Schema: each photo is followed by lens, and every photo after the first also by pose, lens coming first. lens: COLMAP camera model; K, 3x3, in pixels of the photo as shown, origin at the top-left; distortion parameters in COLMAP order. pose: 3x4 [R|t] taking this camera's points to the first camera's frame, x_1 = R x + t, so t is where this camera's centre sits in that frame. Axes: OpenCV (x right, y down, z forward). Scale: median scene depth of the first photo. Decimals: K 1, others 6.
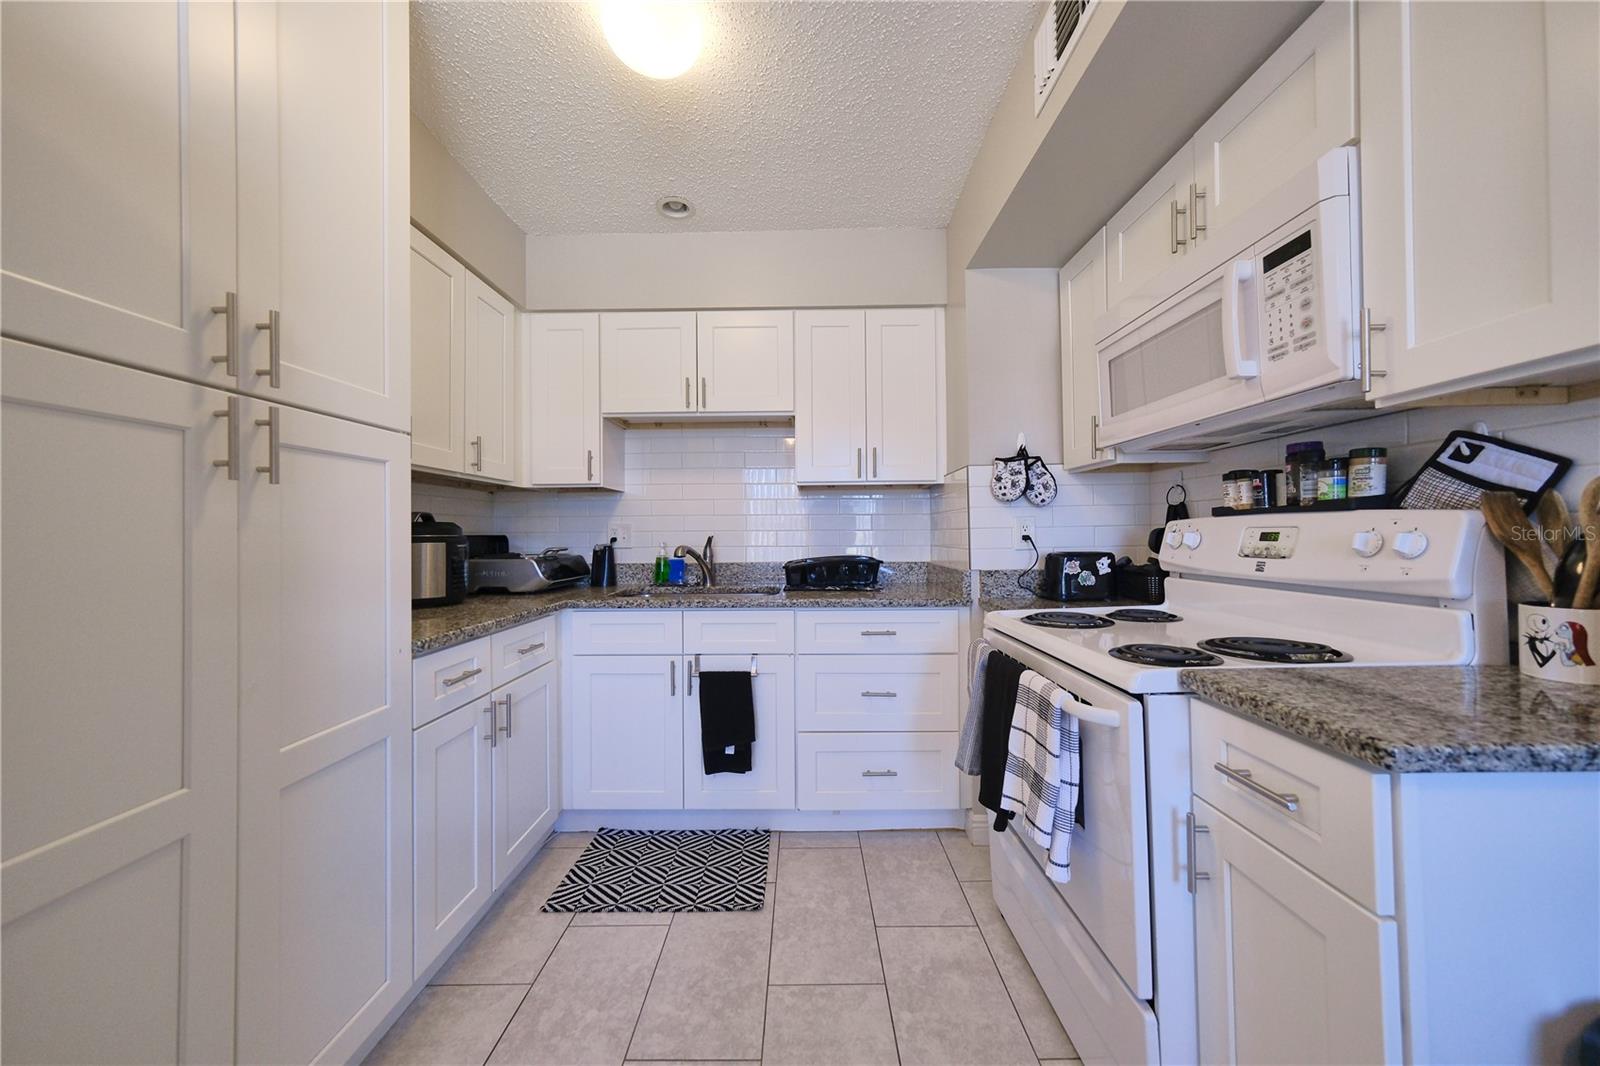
lens RADIAL K [[541.4, 0, 809.2], [0, 541.4, 528.5], [0, 0, 1]] dist [-0.005054, 0.003858]
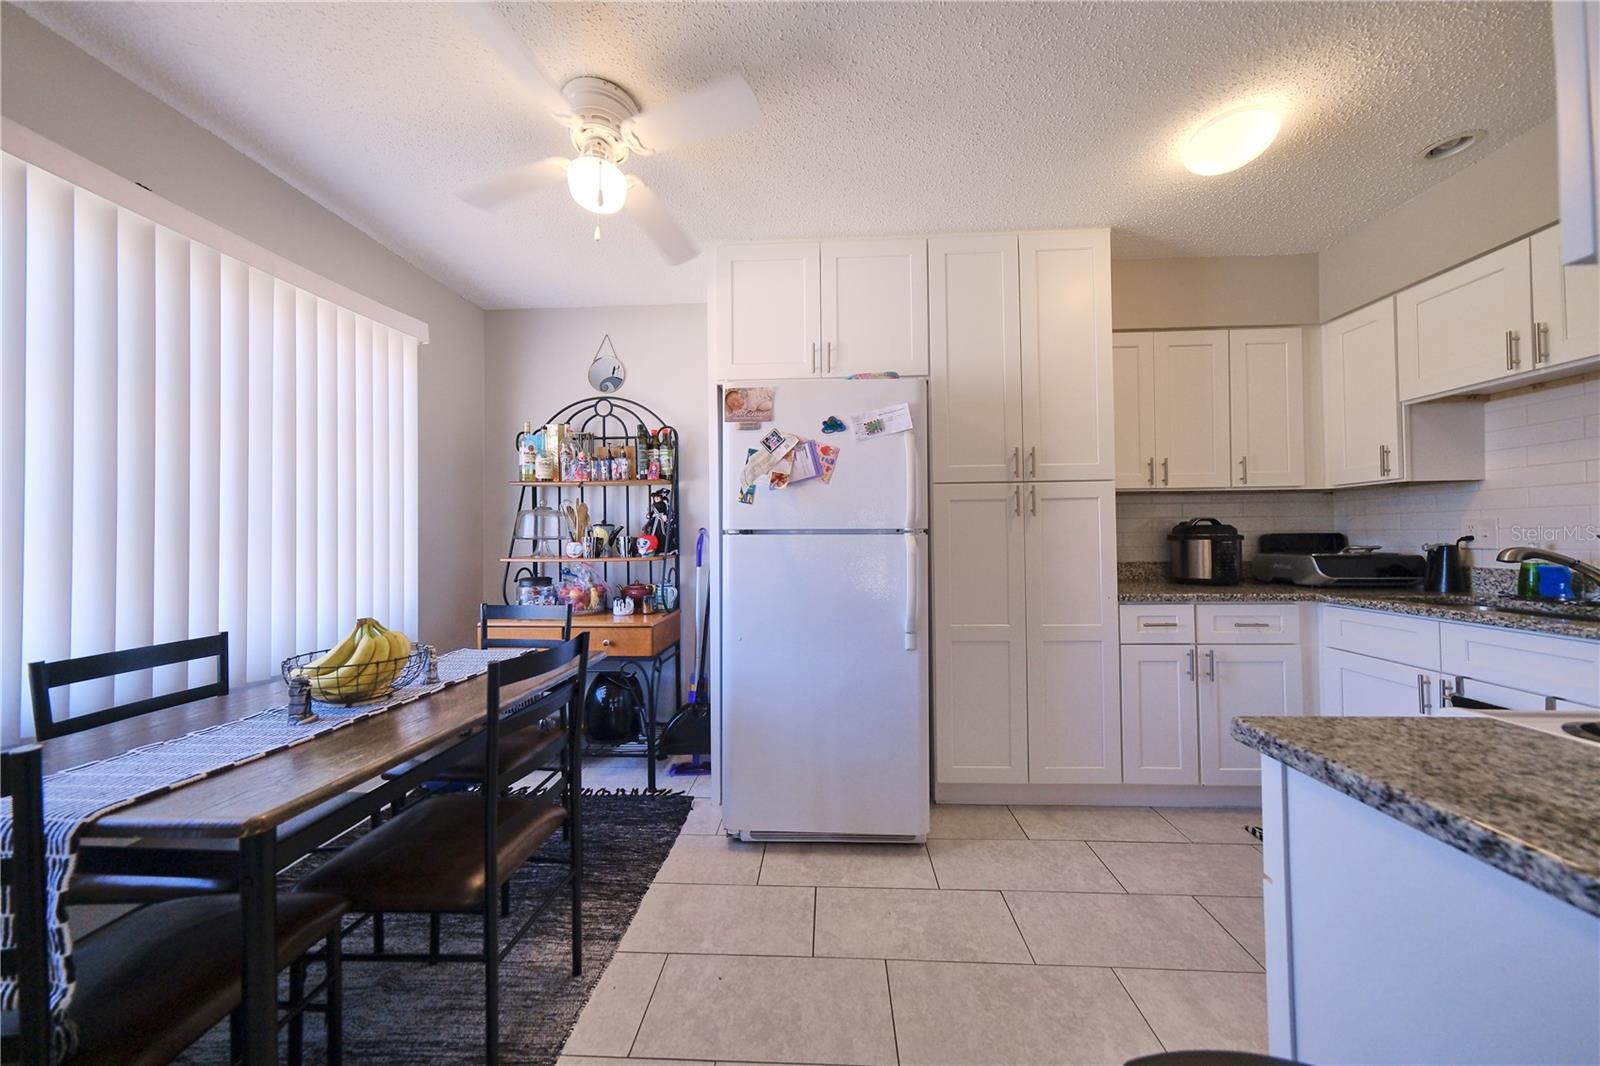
lens RADIAL K [[541.4, 0, 806.7], [0, 541.4, 529.0], [0, 0, 1]] dist [-0.005054, 0.003858]
pose [[-0.043741, -0.006085, -0.999024, 0.741385], [0.019762, 0.999781, -0.006955, -0.012377], [0.998847, -0.020047, -0.043612, 0.027717]]
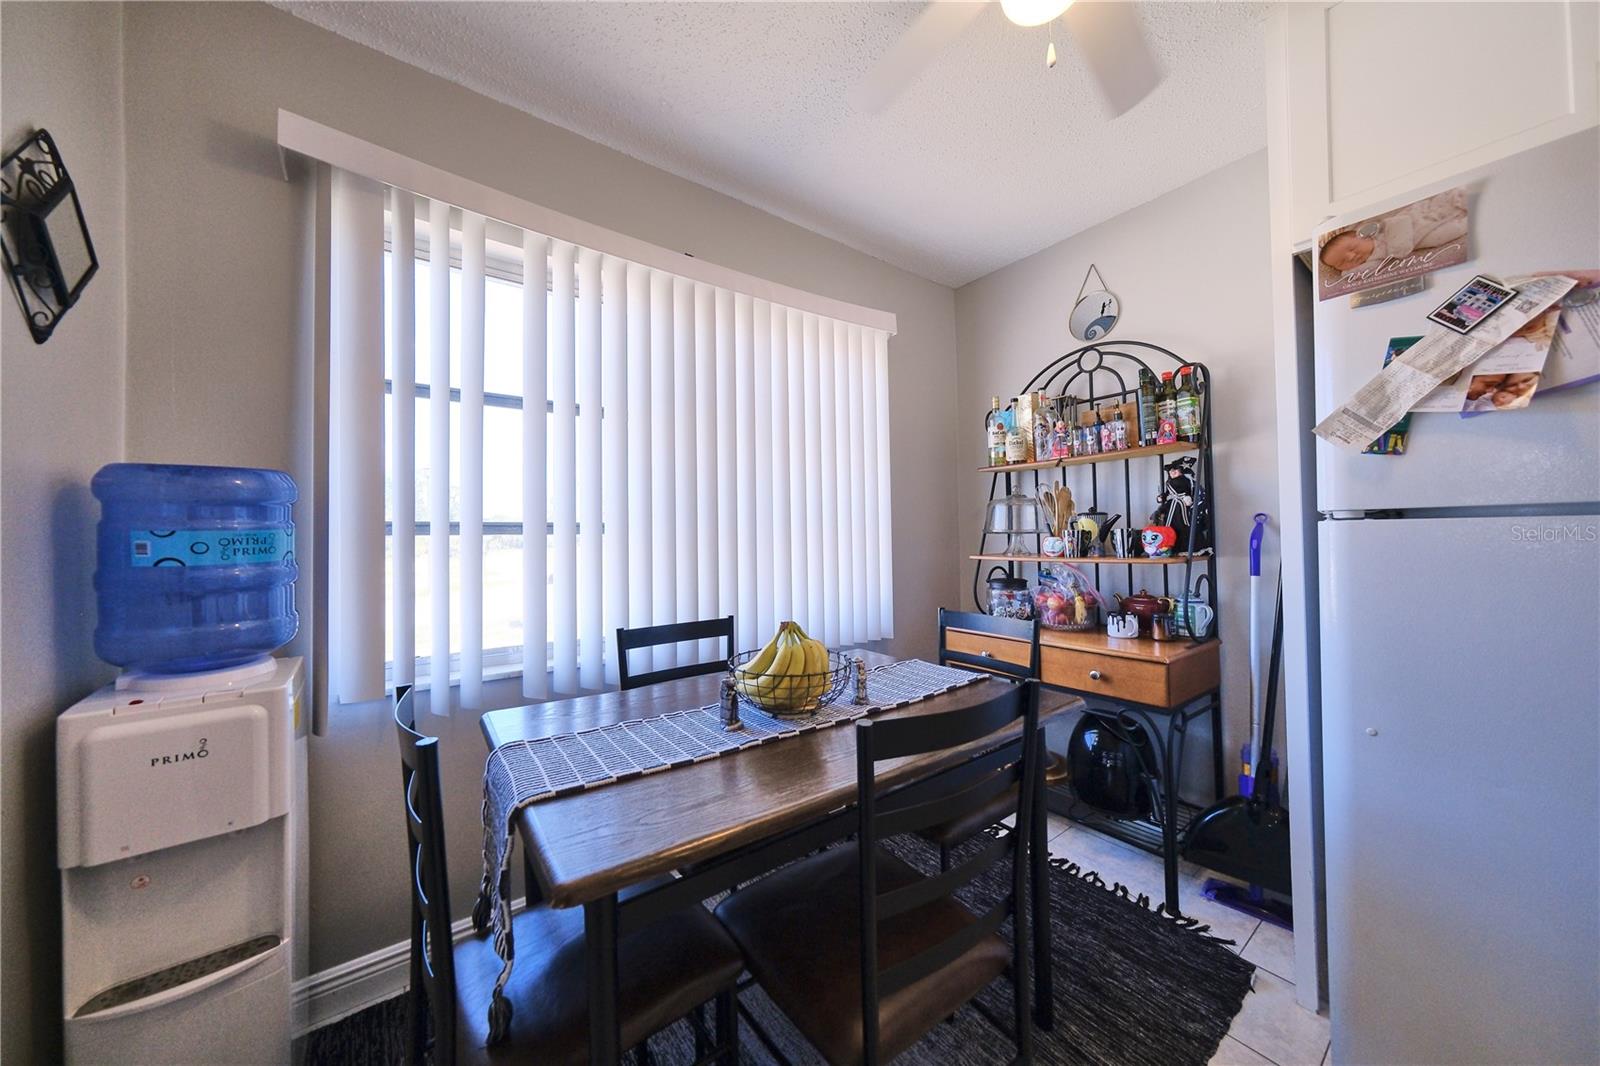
lens RADIAL K [[541.4, 0, 803.0], [0, 541.4, 529.7], [0, 0, 1]] dist [-0.005054, 0.003858]
pose [[-0.798752, 0.009700, -0.601582, 0.432934], [0.027446, 0.999417, -0.020327, -0.006249], [0.601034, -0.032747, -0.798552, -0.060733]]
